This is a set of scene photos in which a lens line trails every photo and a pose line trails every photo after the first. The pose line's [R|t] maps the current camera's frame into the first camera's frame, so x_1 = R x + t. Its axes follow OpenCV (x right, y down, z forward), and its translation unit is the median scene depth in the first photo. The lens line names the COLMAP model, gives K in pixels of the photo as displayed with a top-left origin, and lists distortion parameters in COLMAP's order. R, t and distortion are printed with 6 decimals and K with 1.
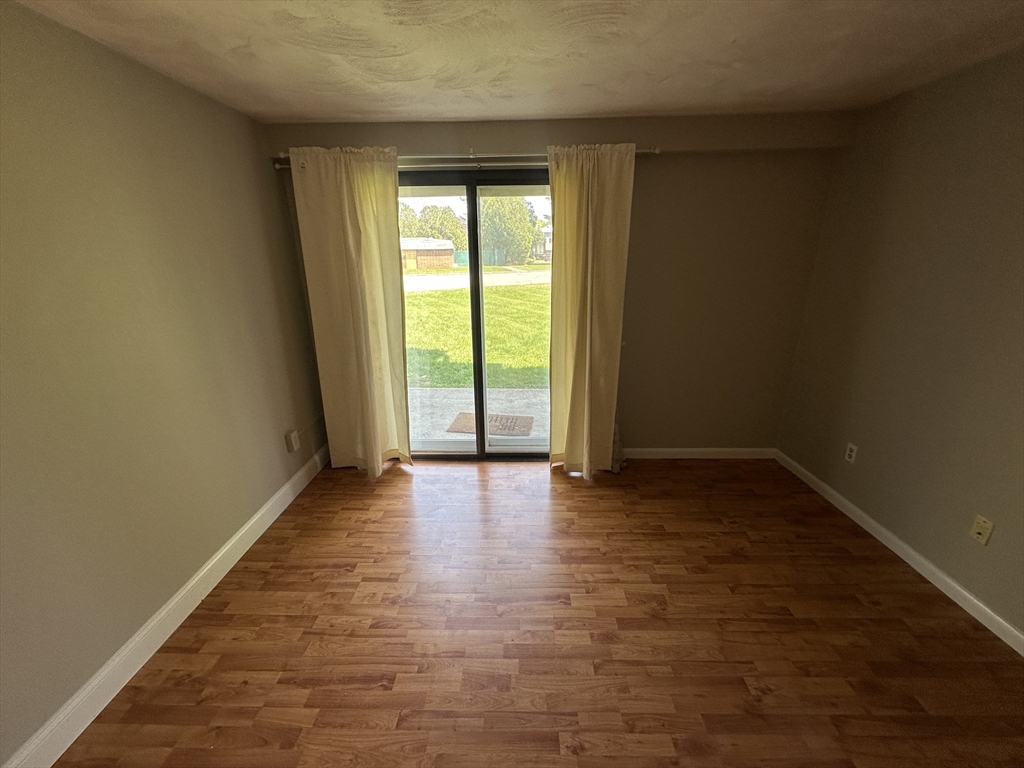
lens RADIAL K [[407.3, 0, 511.0], [0, 407.3, 381.5], [0, 0, 1]] dist [0.000046, 0.000296]
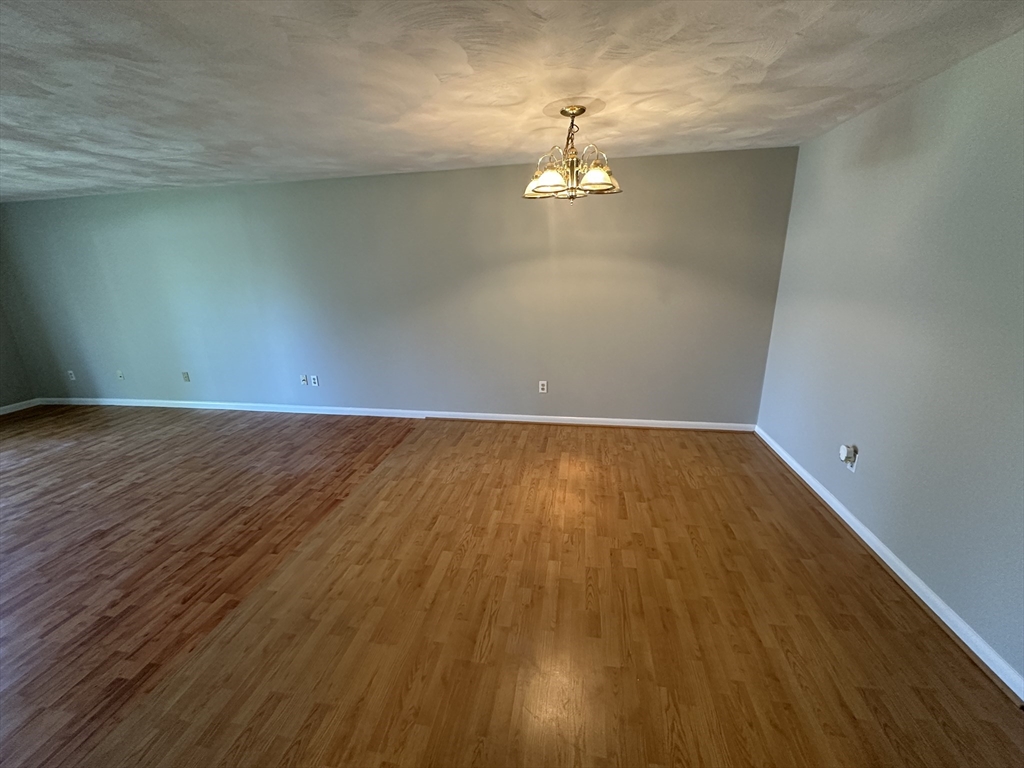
lens RADIAL K [[407.3, 0, 511.0], [0, 407.3, 379.0], [0, 0, 1]] dist [0.000046, 0.000296]
pose [[0.149354, -0.267008, 0.952051, -0.615681], [0.334293, 0.919788, 0.205517, 0.407927], [-0.930560, 0.287570, 0.226633, -1.188927]]
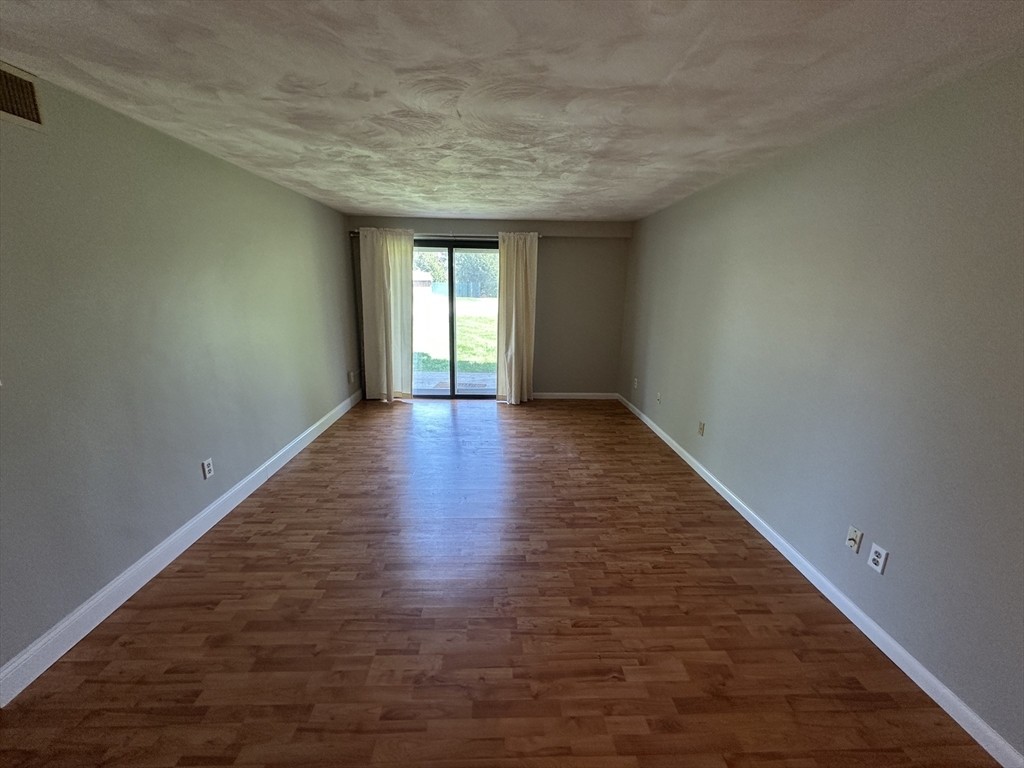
lens RADIAL K [[407.3, 0, 511.4], [0, 407.3, 380.8], [0, 0, 1]] dist [0.000046, 0.000296]
pose [[0.997908, 0.015854, 0.062677, 0.071266], [-0.010875, 0.996815, -0.078998, 0.268903], [-0.063730, 0.078151, 0.994902, -0.798411]]
